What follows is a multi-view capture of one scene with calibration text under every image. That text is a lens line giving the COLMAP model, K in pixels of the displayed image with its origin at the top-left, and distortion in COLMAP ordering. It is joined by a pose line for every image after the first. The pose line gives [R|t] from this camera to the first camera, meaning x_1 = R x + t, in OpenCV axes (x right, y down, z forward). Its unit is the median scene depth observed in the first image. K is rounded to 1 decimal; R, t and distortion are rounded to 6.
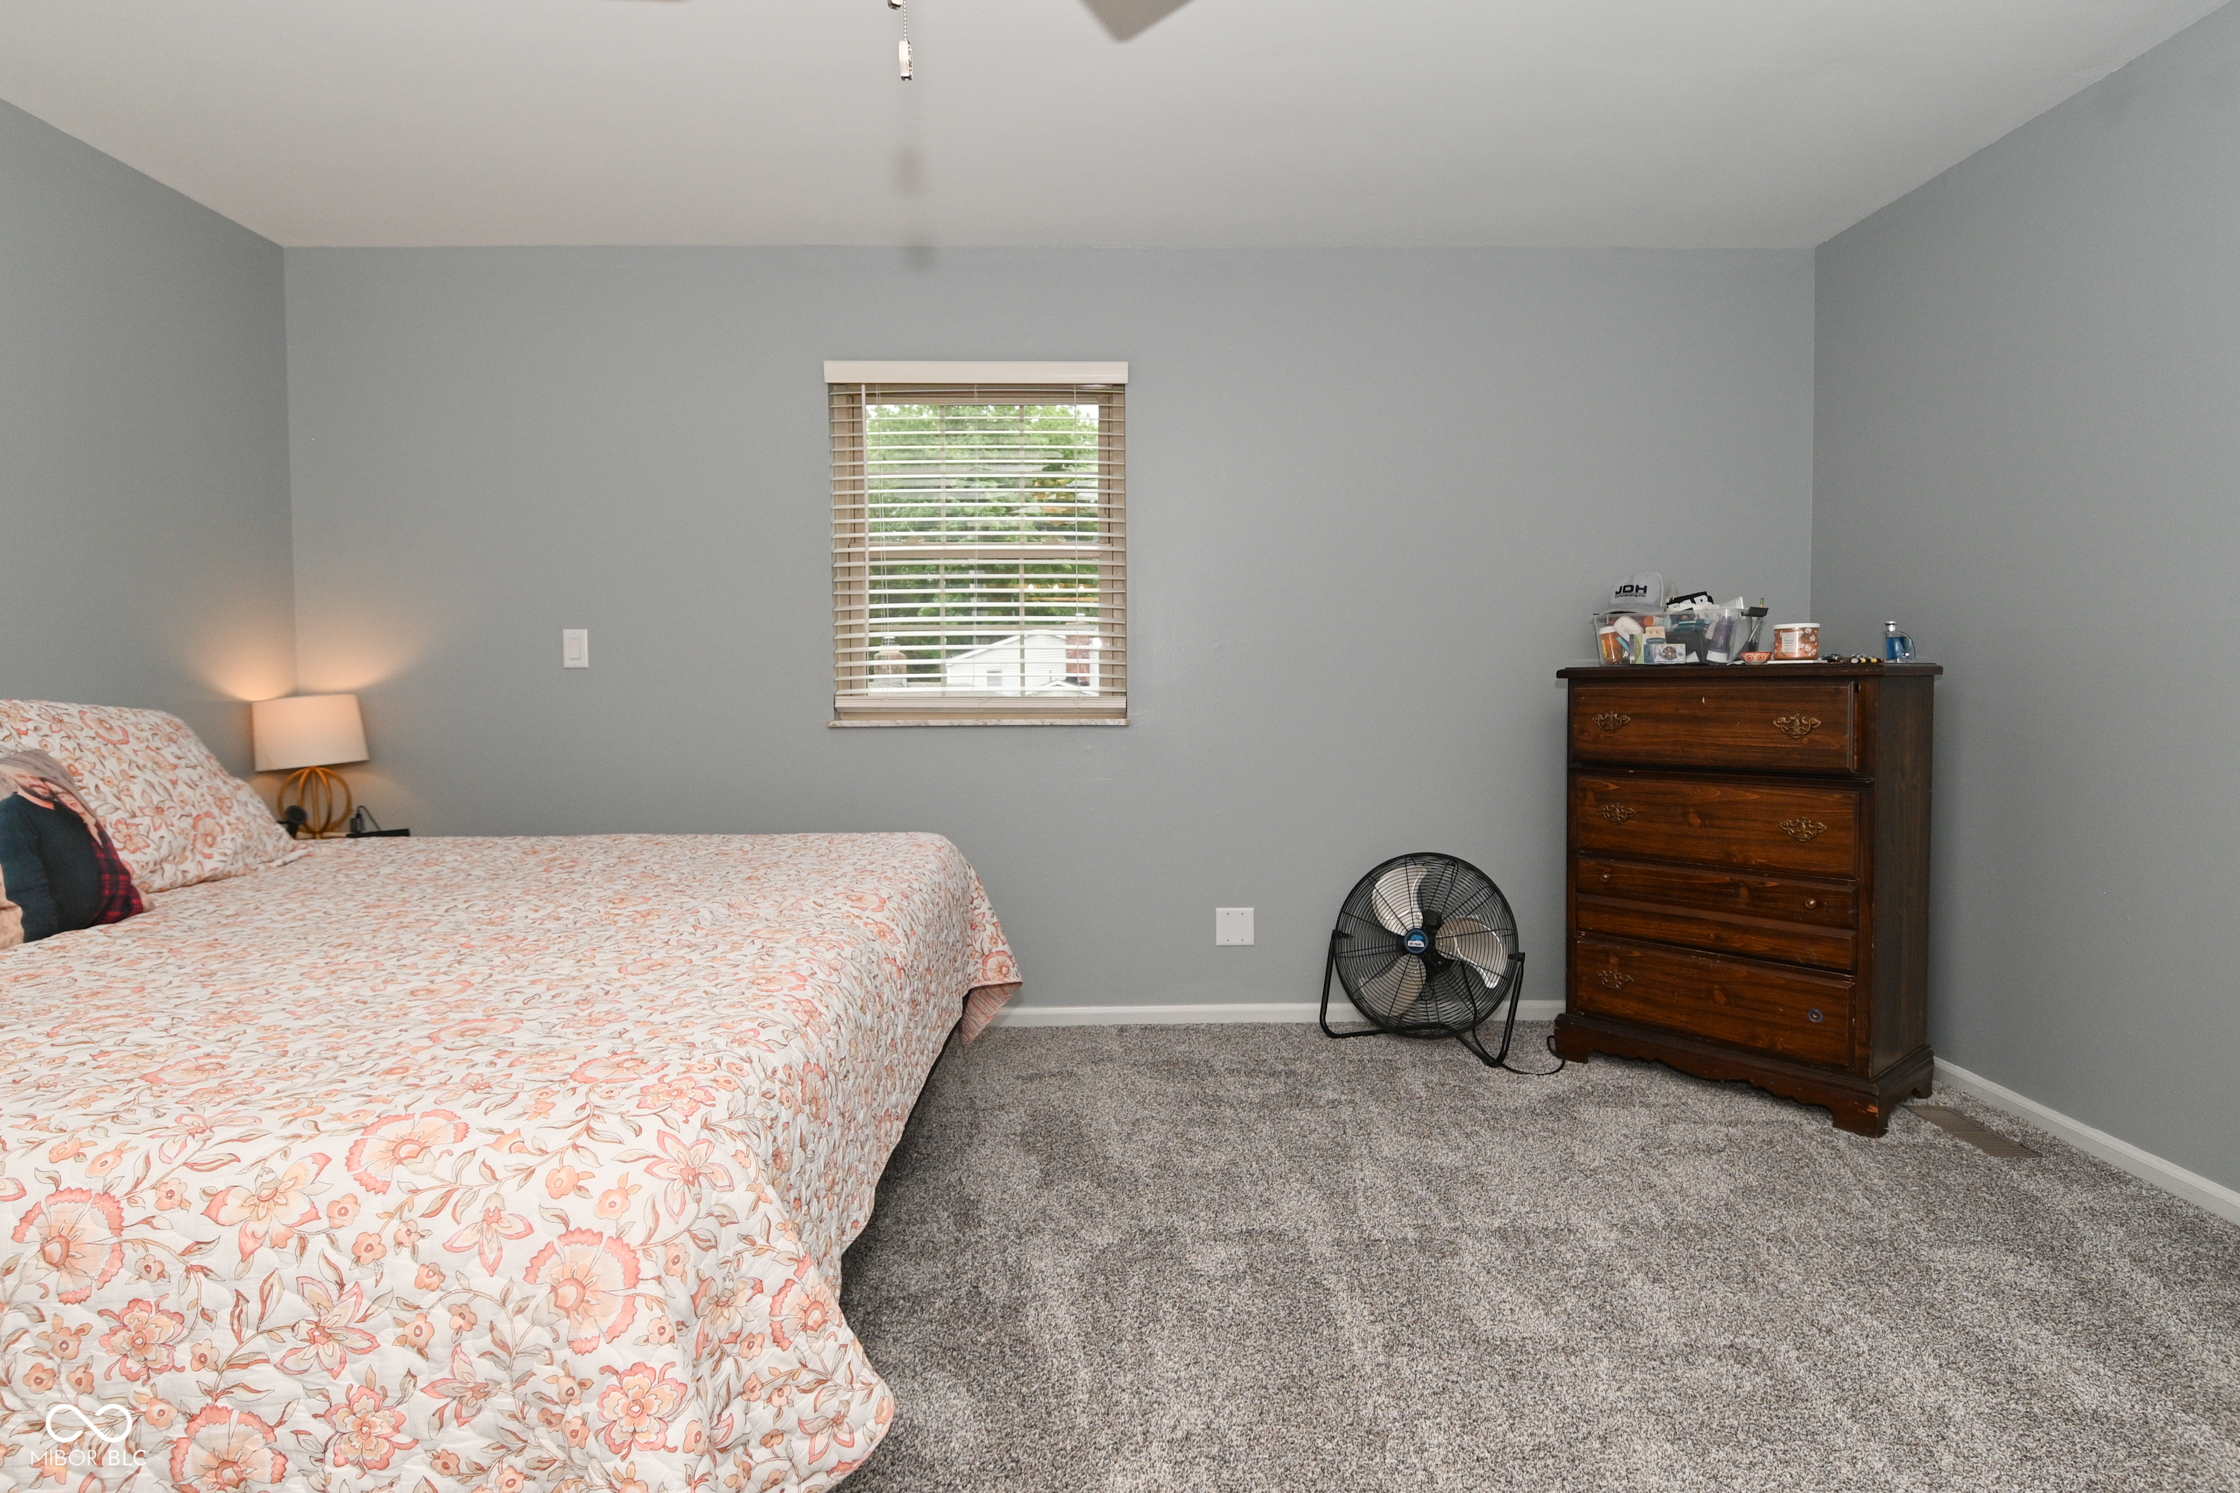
lens RADIAL K [[1176.7, 0, 1124.2], [0, 1176.7, 728.2], [0, 0, 1]] dist [0.002453, -0.014796]
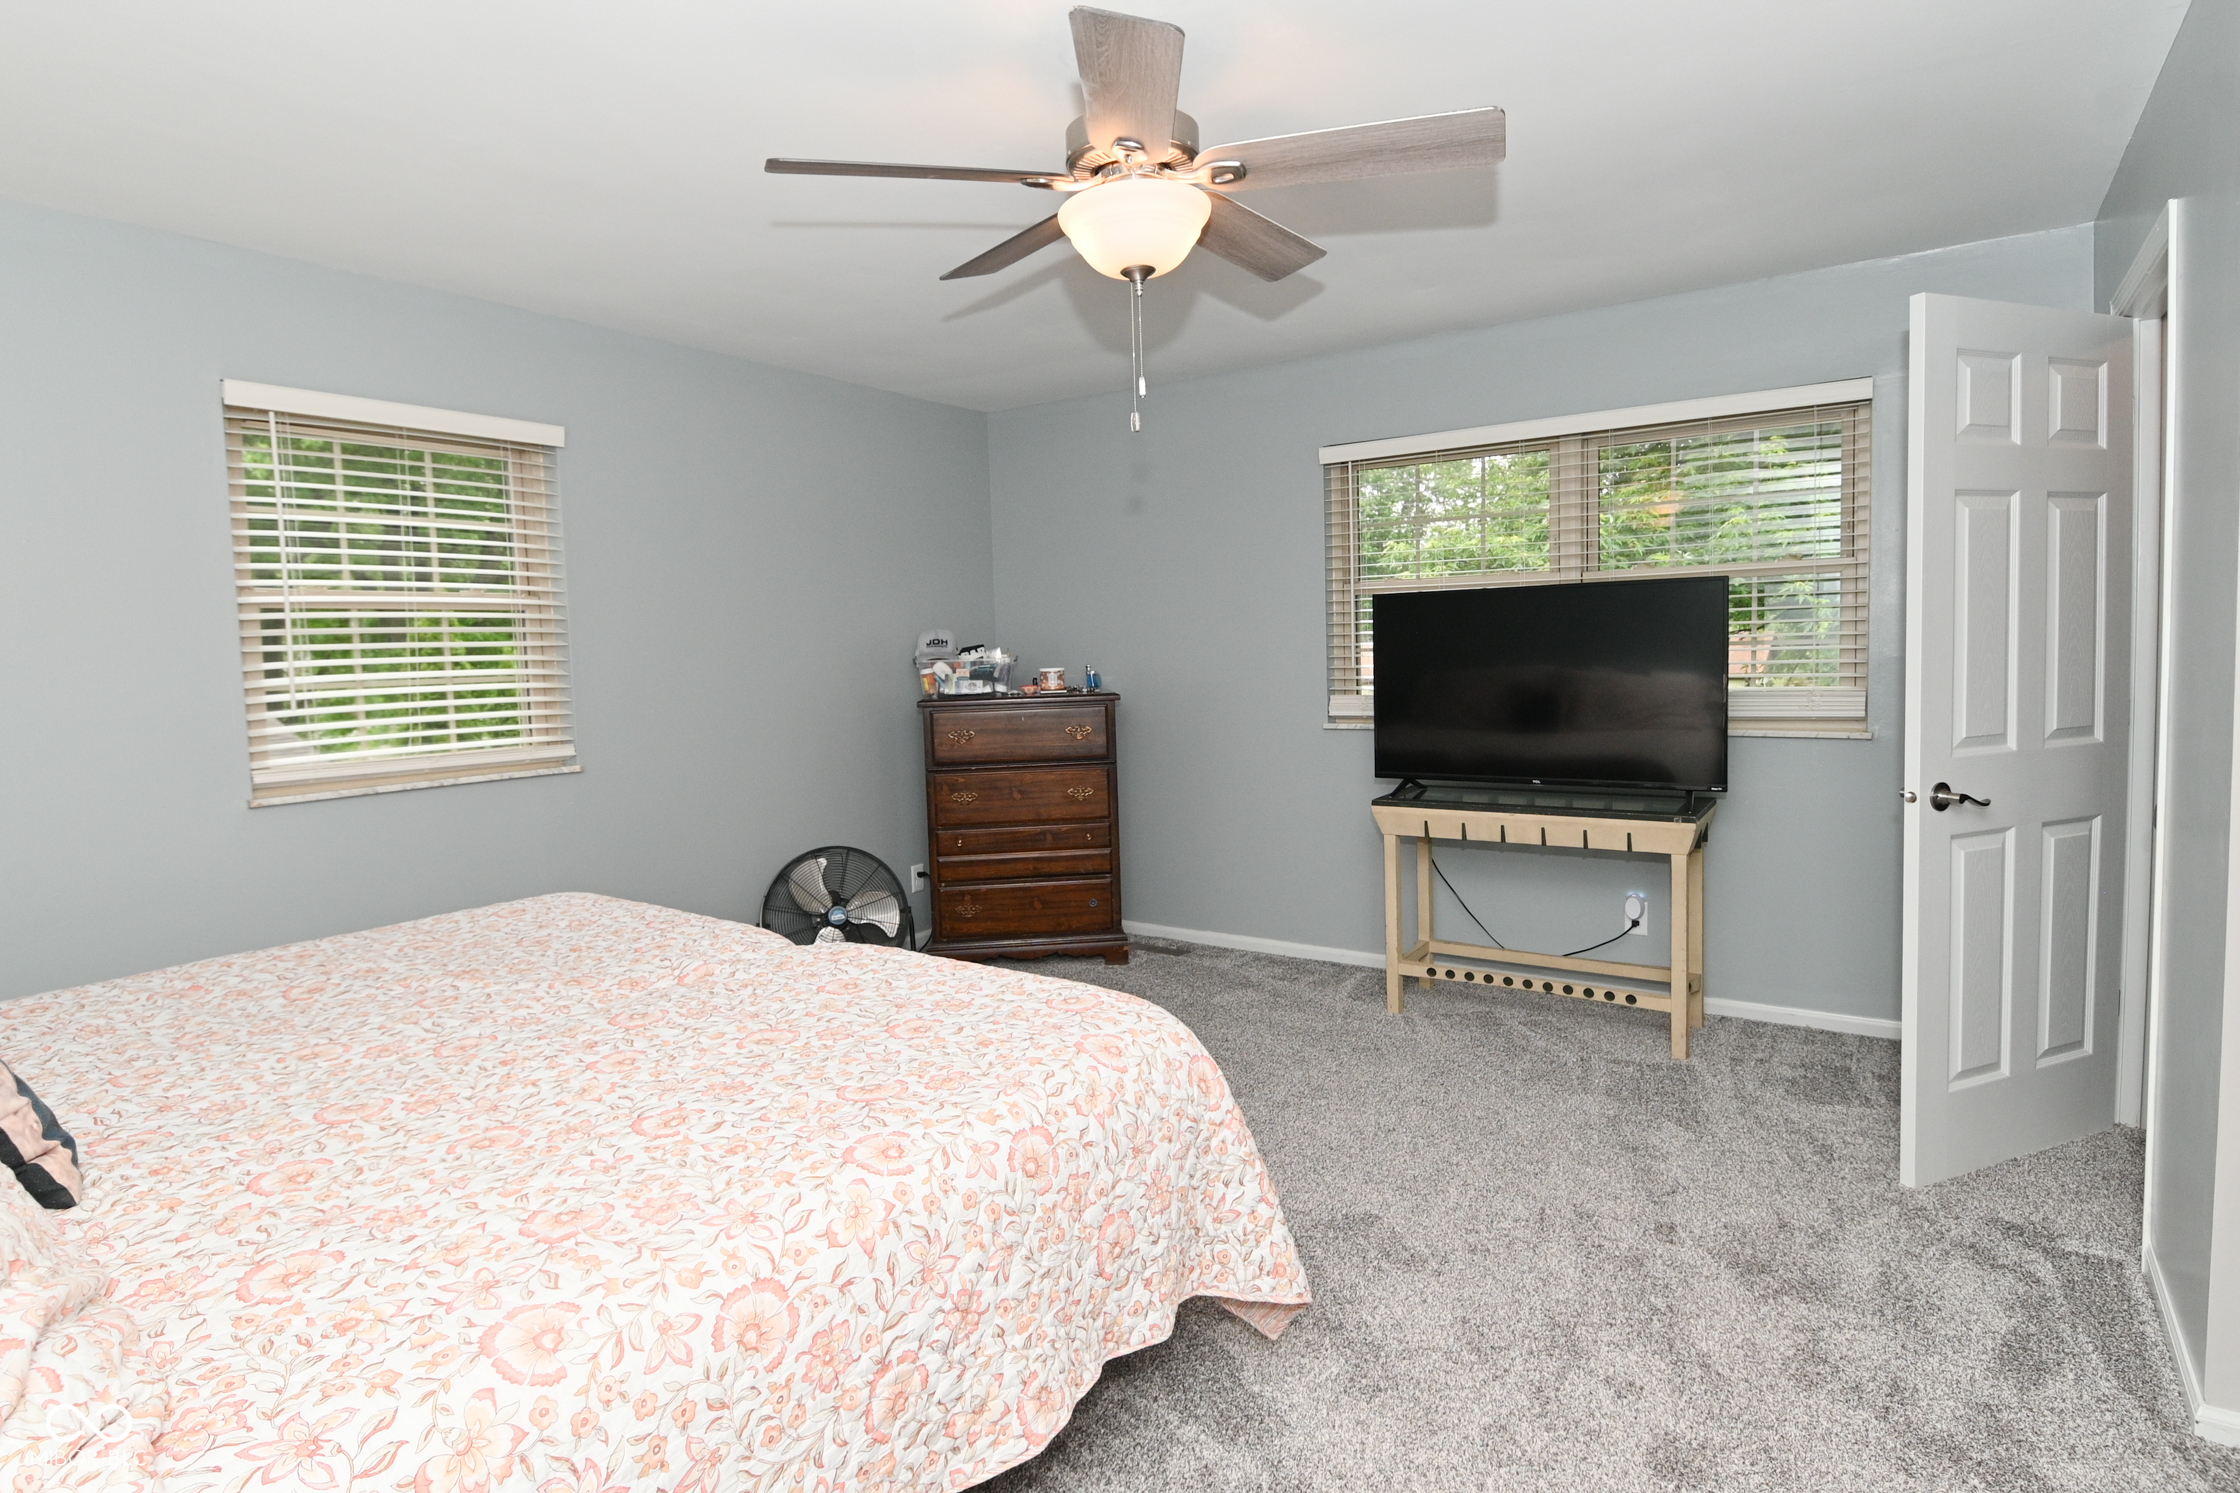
lens RADIAL K [[1176.7, 0, 1124.2], [0, 1176.7, 728.2], [0, 0, 1]] dist [0.002453, -0.014796]
pose [[0.575189, -0.068394, 0.815157, -0.650745], [0.060440, 0.997328, 0.041031, -0.061916], [-0.815785, 0.025668, 0.577786, -0.011803]]
